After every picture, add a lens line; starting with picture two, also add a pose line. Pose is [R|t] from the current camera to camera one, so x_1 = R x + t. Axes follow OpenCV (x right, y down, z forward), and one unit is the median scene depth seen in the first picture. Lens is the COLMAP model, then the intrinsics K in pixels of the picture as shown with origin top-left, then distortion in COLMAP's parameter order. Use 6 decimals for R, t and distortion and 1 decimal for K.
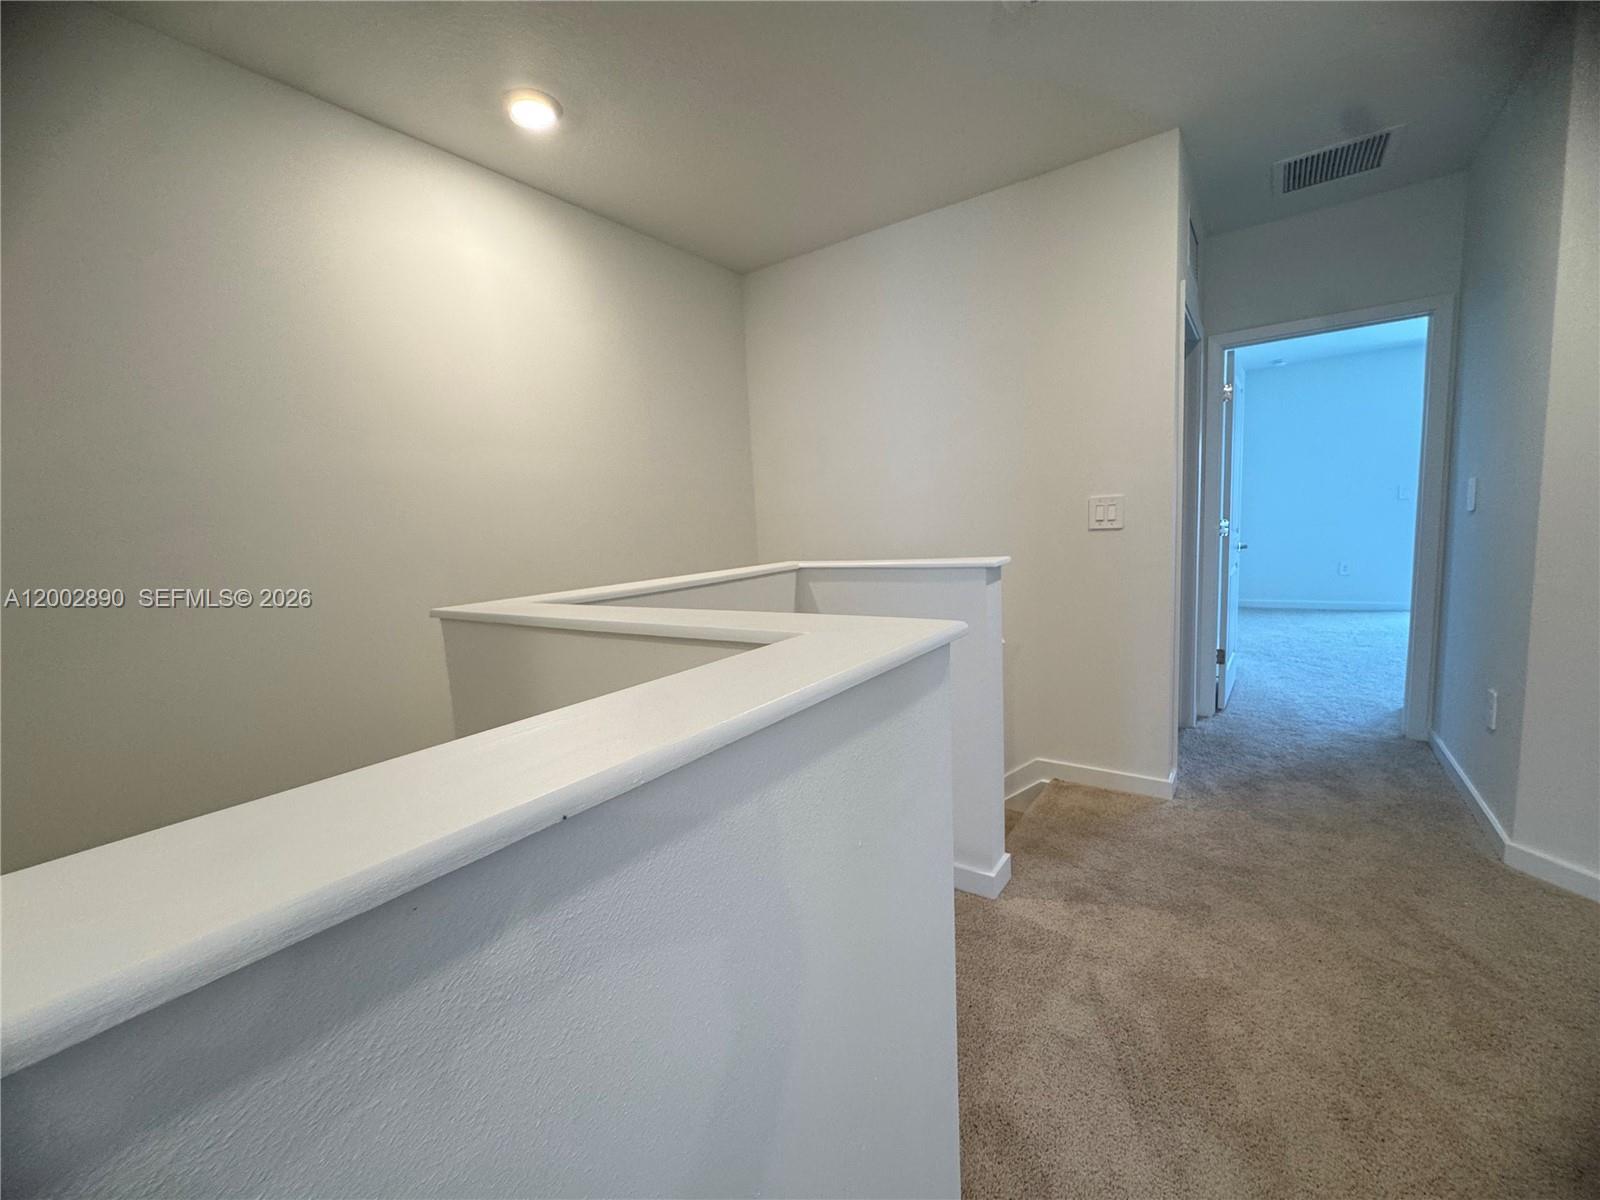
lens RADIAL K [[640.9, 0, 799.5], [0, 640.9, 599.8], [0, 0, 1]] dist [-0.004170, 0.000305]
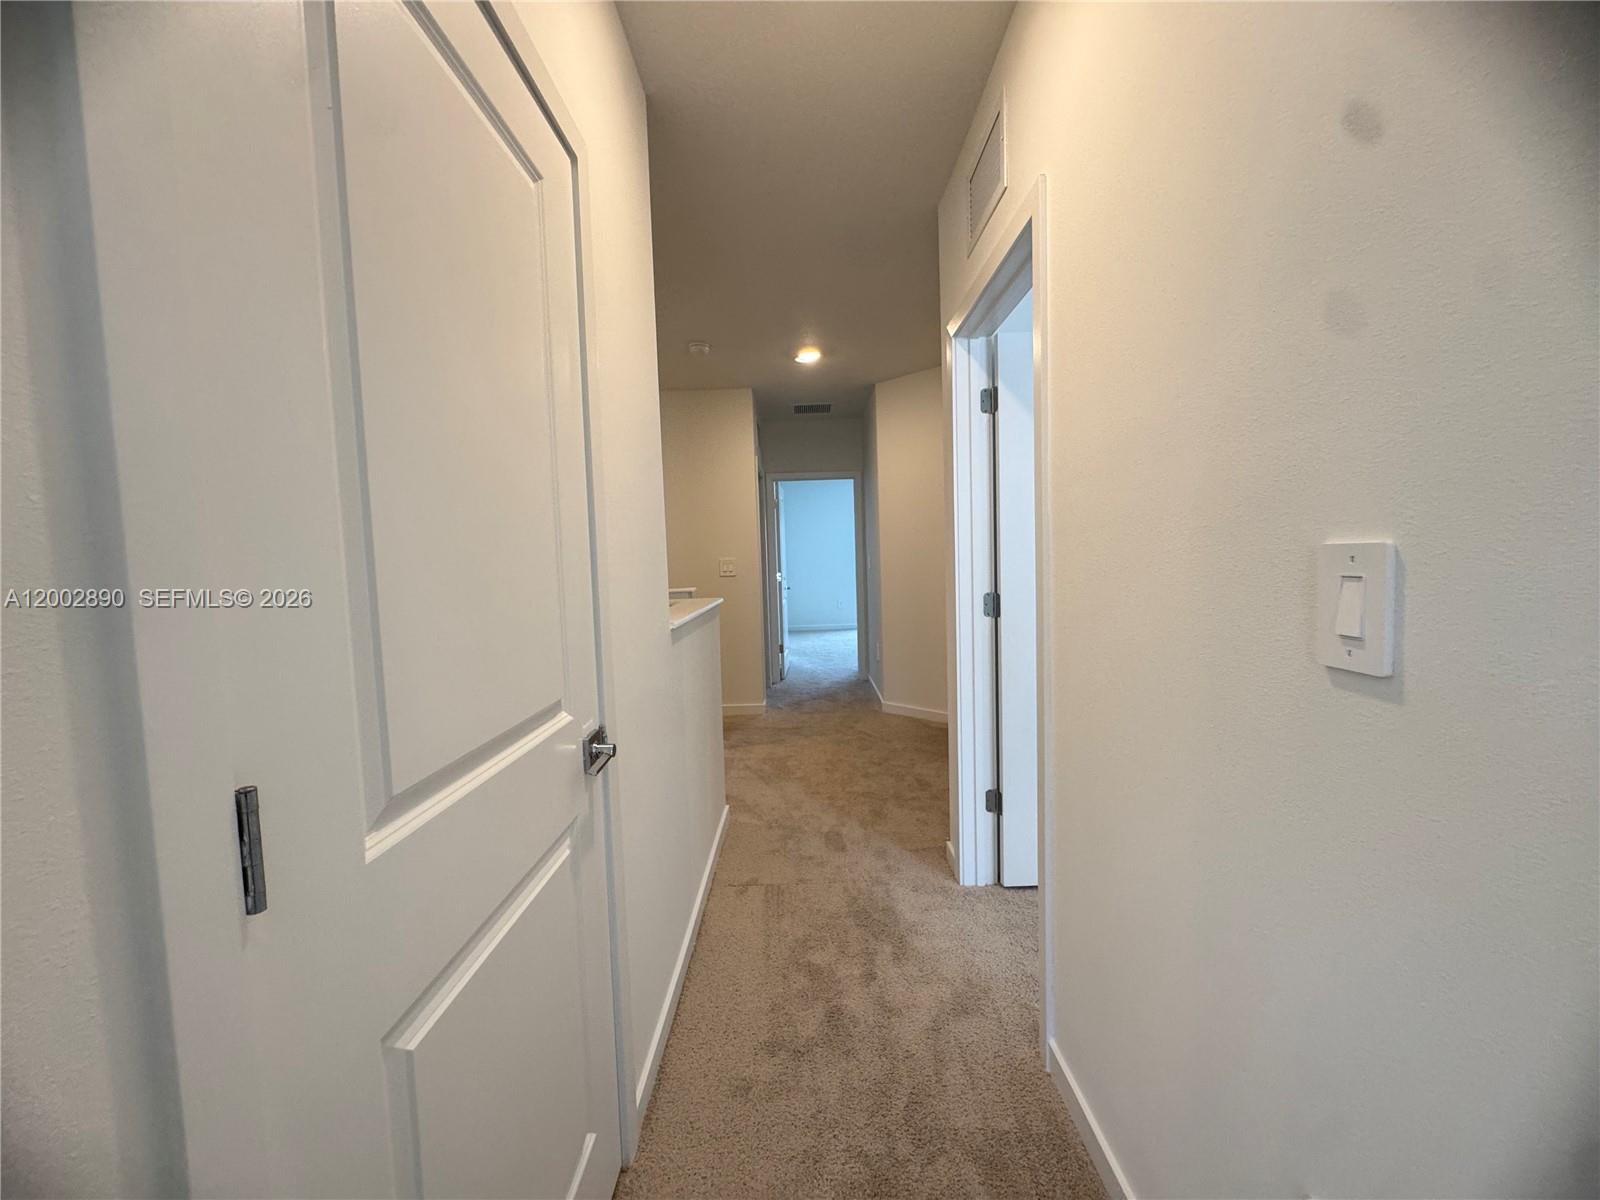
lens RADIAL K [[640.9, 0, 799.5], [0, 640.9, 599.8], [0, 0, 1]] dist [-0.004170, 0.000305]
pose [[0.814136, -0.011025, 0.580569, -0.461922], [0.059428, 0.996152, -0.064420, 0.096802], [-0.577625, 0.086949, 0.811658, -0.675132]]
